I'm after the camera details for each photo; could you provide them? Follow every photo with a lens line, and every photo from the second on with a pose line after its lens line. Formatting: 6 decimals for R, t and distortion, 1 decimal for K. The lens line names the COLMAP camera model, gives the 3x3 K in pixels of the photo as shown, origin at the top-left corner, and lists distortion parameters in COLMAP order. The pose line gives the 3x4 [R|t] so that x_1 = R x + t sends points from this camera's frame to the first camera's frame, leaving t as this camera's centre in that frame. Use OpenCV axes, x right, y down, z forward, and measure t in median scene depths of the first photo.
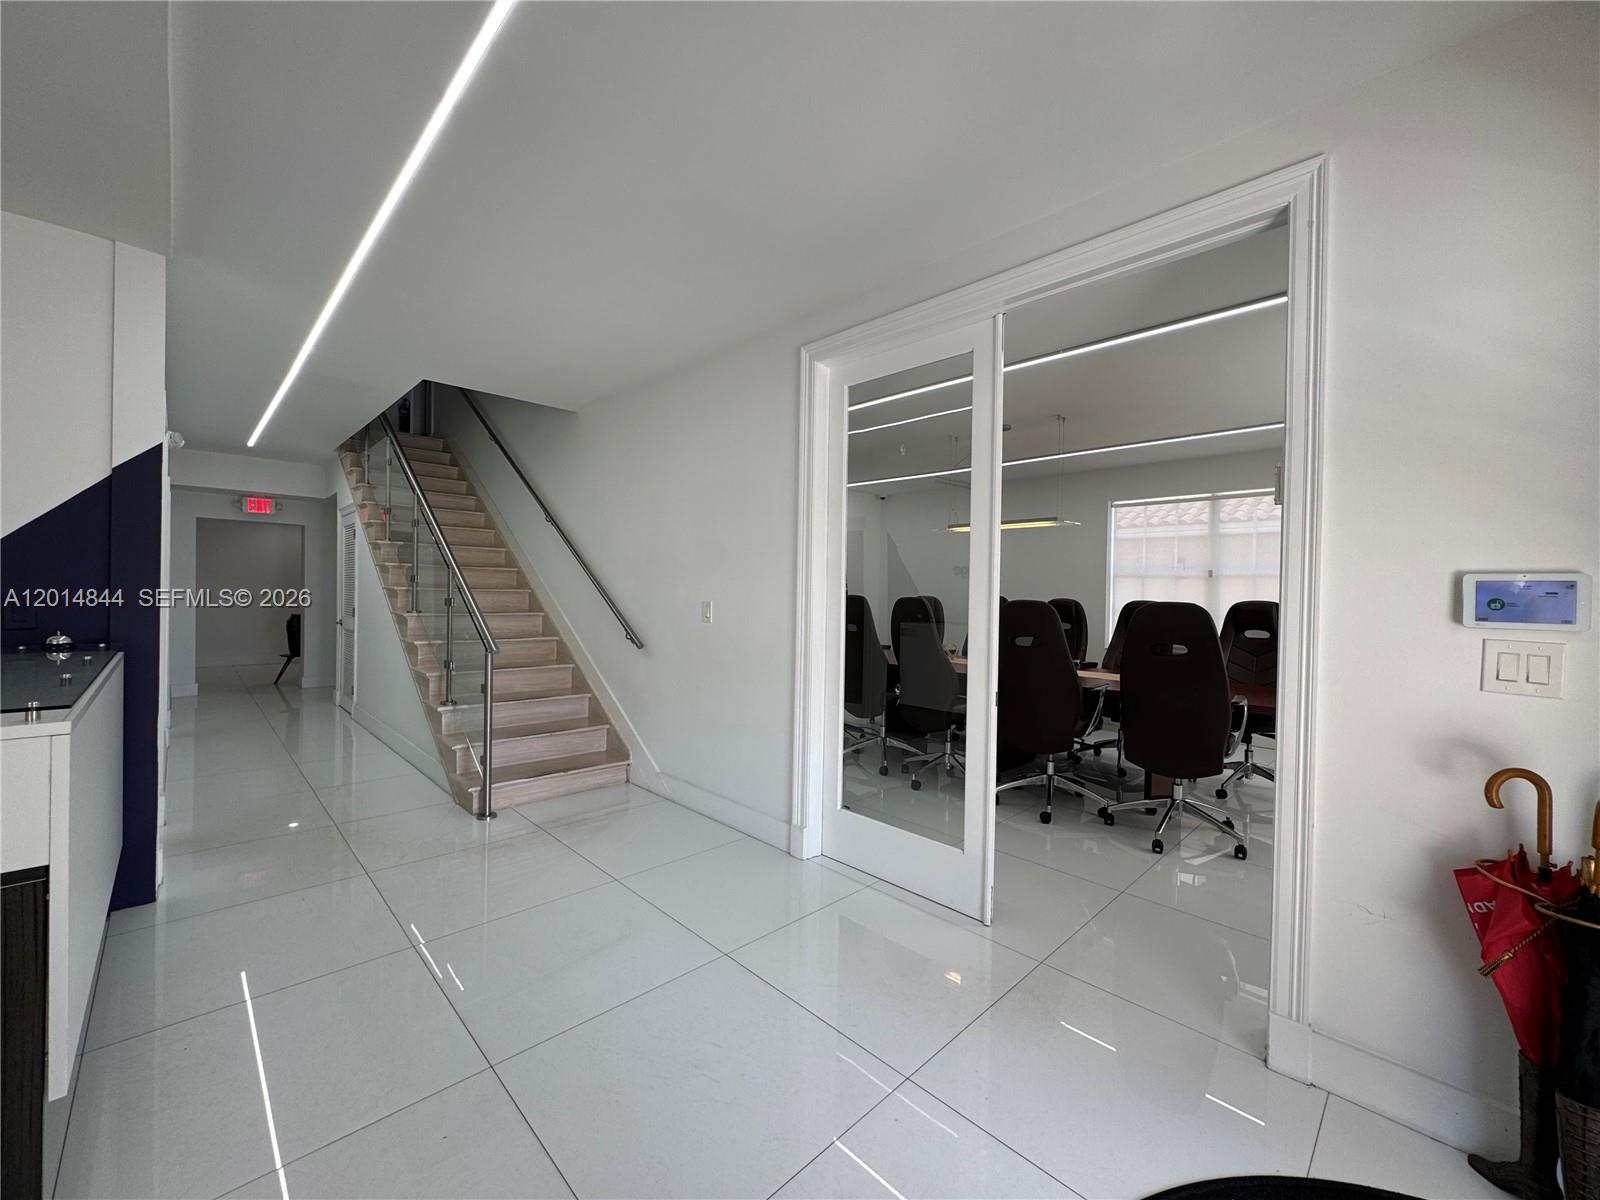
lens RADIAL K [[639.2, 0, 796.0], [0, 639.2, 598.0], [0, 0, 1]] dist [-0.002268, -0.000476]
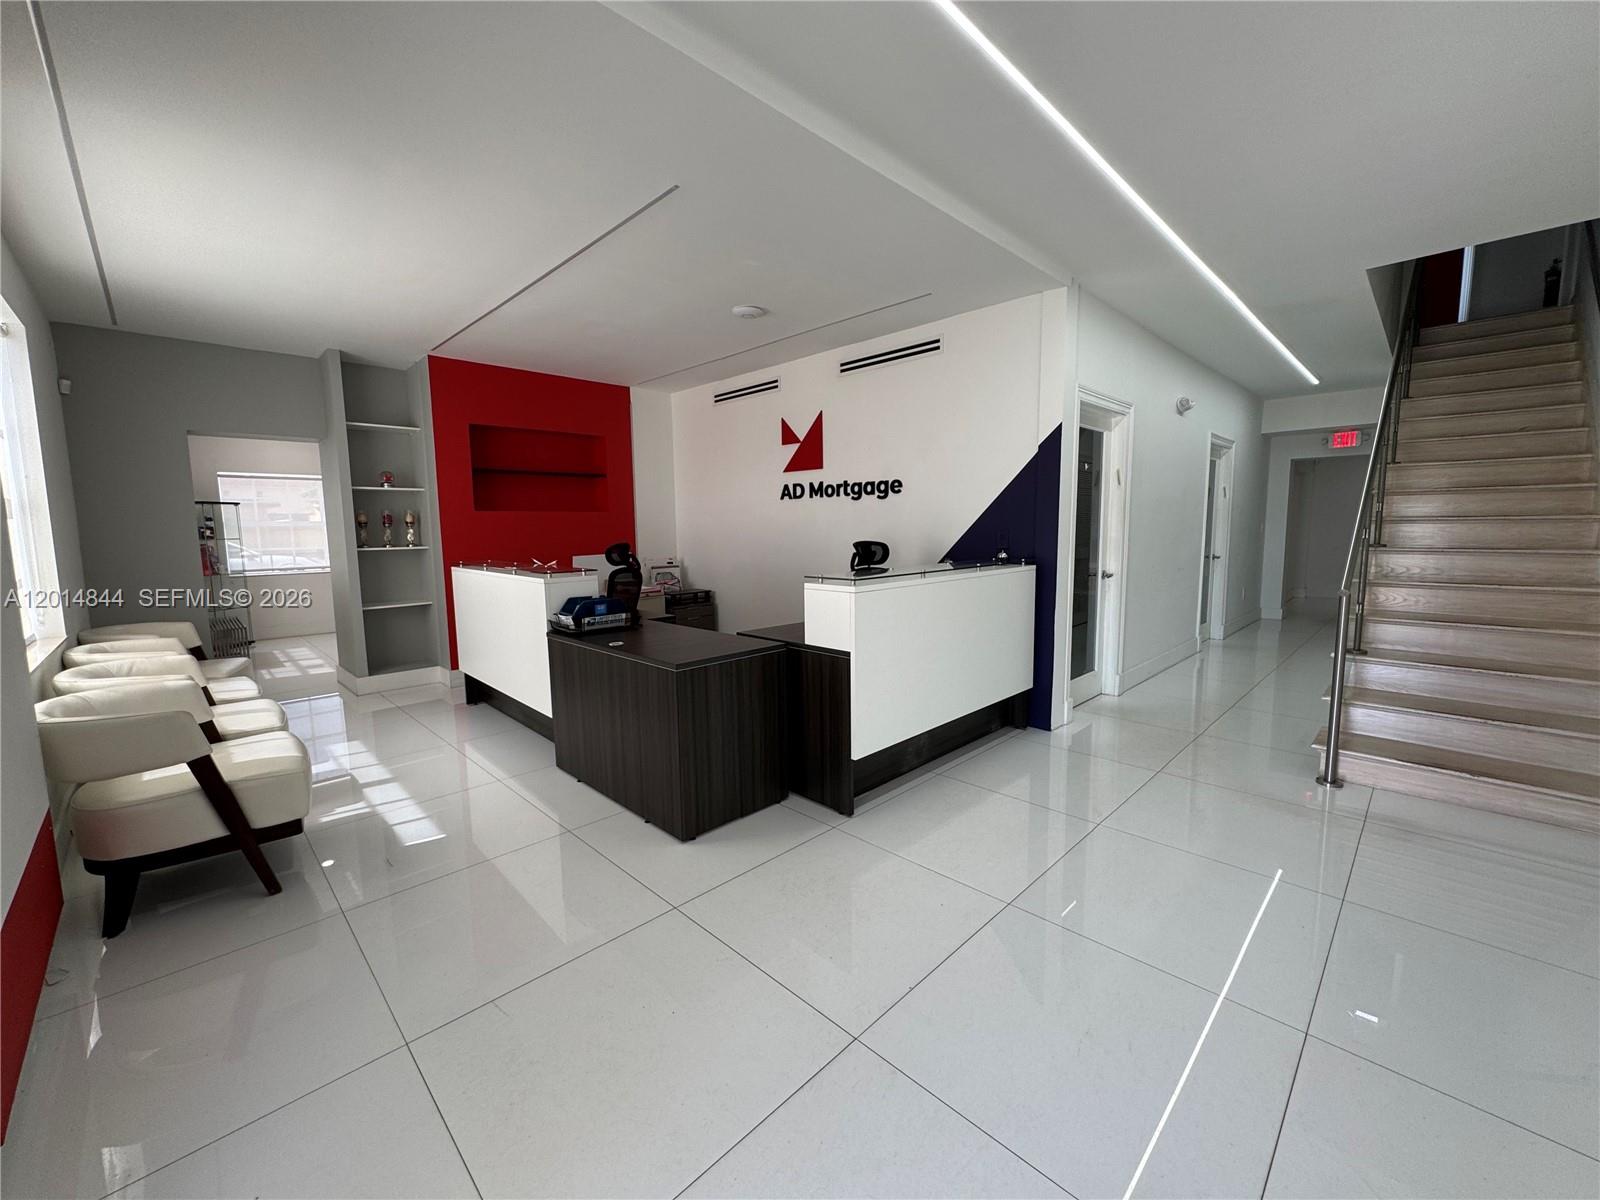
lens RADIAL K [[639.2, 0, 796.0], [0, 639.2, 598.0], [0, 0, 1]] dist [-0.002268, -0.000476]
pose [[0.007760, 0.093059, -0.995630, 0.339179], [0.003904, 0.995650, 0.093092, 0.011090], [0.999962, -0.004609, 0.007363, 0.272559]]
